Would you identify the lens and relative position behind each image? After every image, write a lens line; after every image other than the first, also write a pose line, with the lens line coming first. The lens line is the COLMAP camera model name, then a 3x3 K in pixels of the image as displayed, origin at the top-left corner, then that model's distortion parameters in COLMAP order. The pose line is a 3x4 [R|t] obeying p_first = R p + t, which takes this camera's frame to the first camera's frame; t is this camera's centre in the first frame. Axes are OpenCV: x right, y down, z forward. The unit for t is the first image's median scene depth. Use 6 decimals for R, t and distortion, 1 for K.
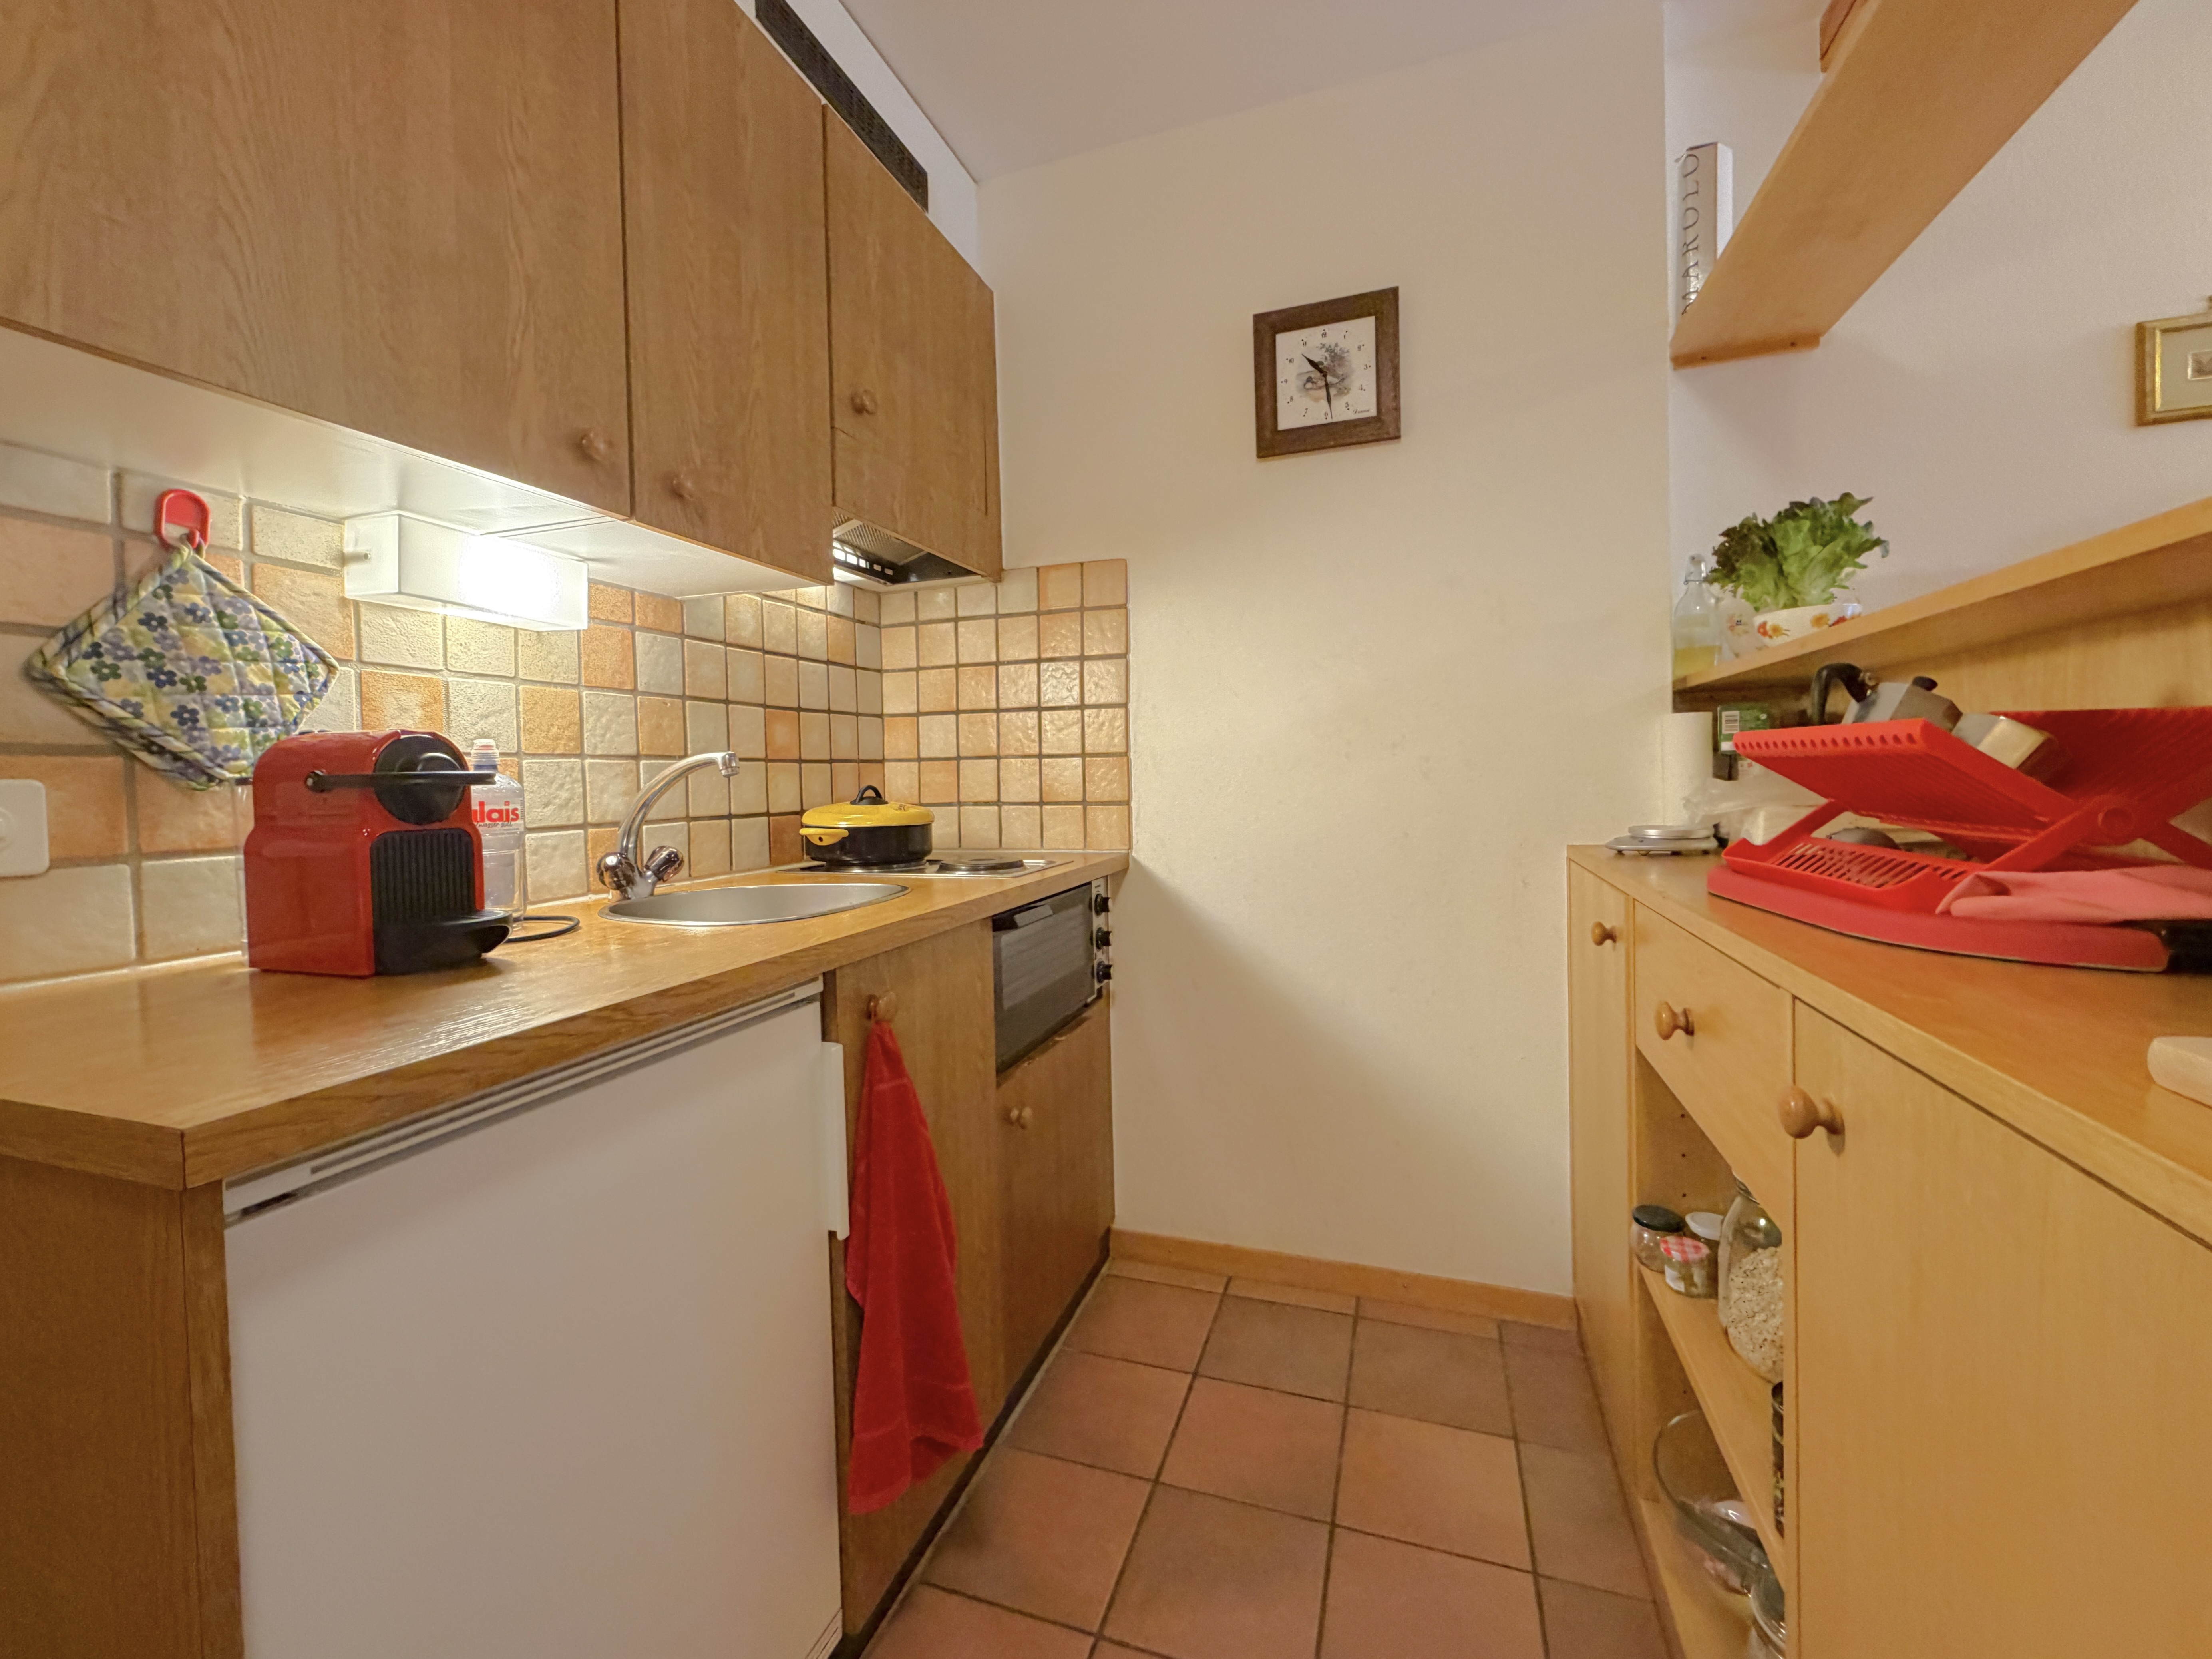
lens RADIAL K [[922.4, 0, 1107.2], [0, 922.4, 801.2], [0, 0, 1]] dist [0.002805, -0.000144]
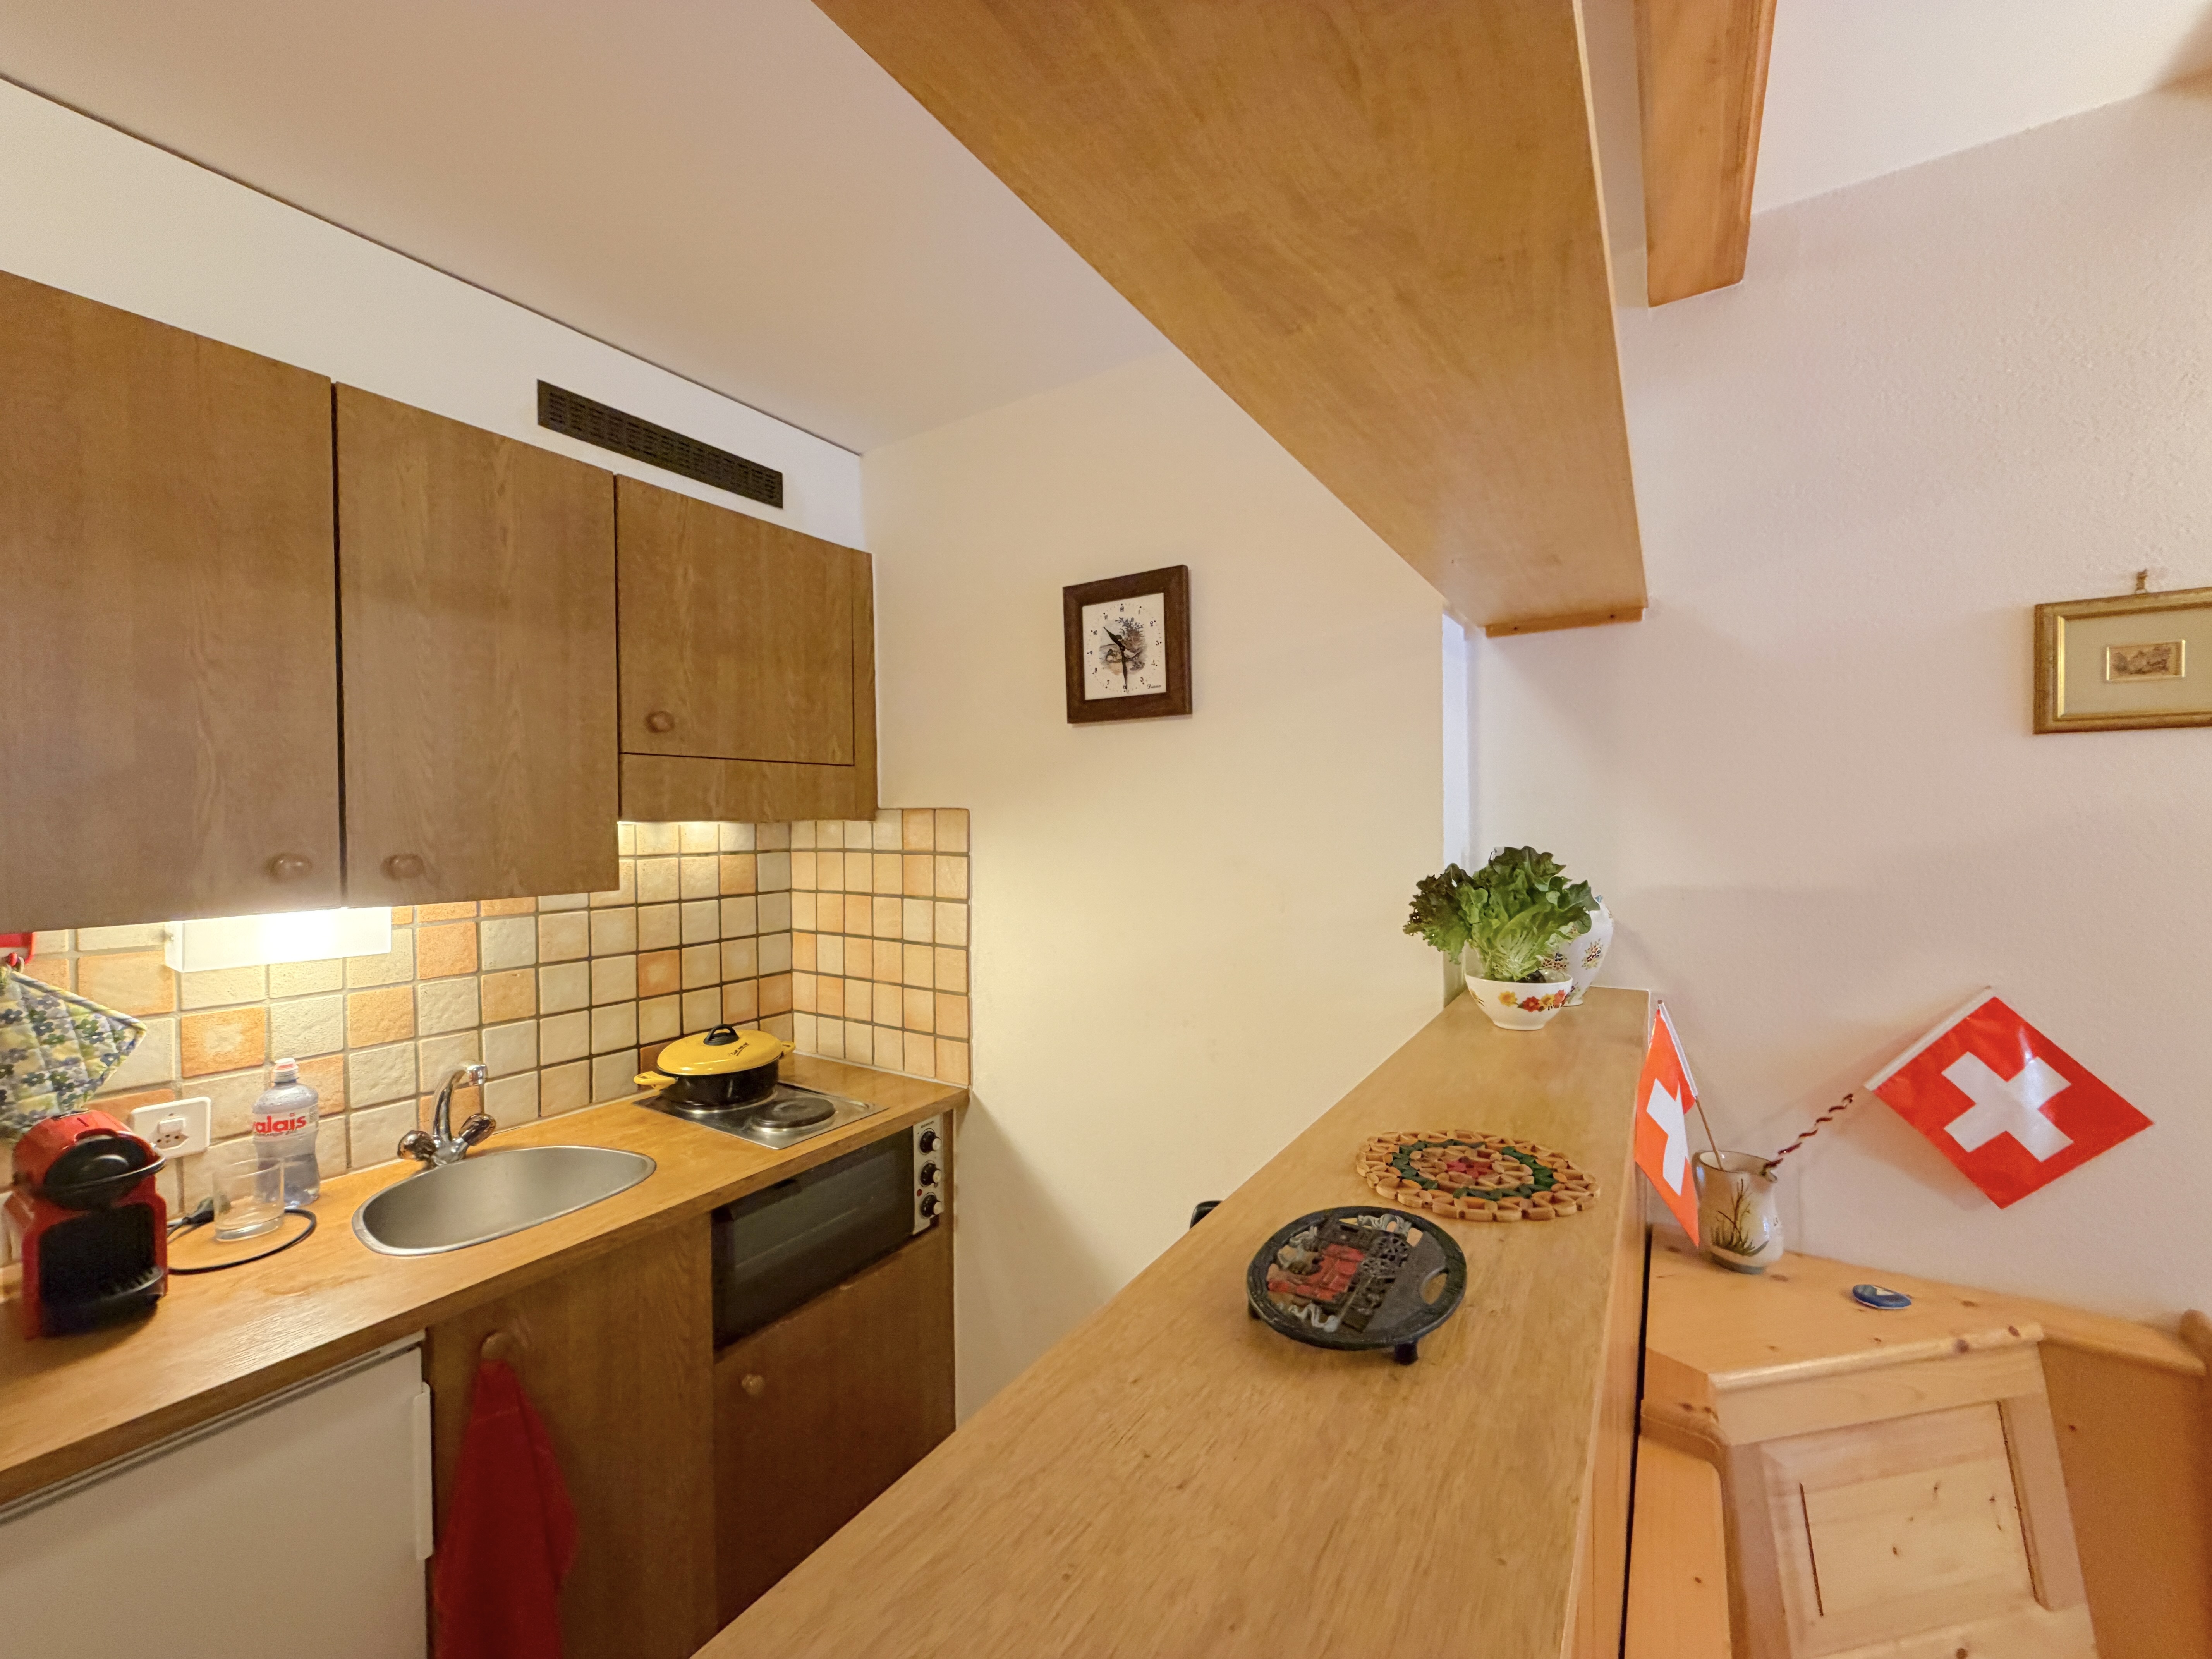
lens RADIAL K [[891.6, 0, 1106.0], [0, 891.6, 829.5], [0, 0, 1]] dist [-0.000008, -0.000065]
pose [[0.971047, 0.019614, -0.238083, 0.469378], [-0.021284, 0.999764, -0.004445, -0.270815], [0.237940, 0.009383, 0.971235, 0.060704]]
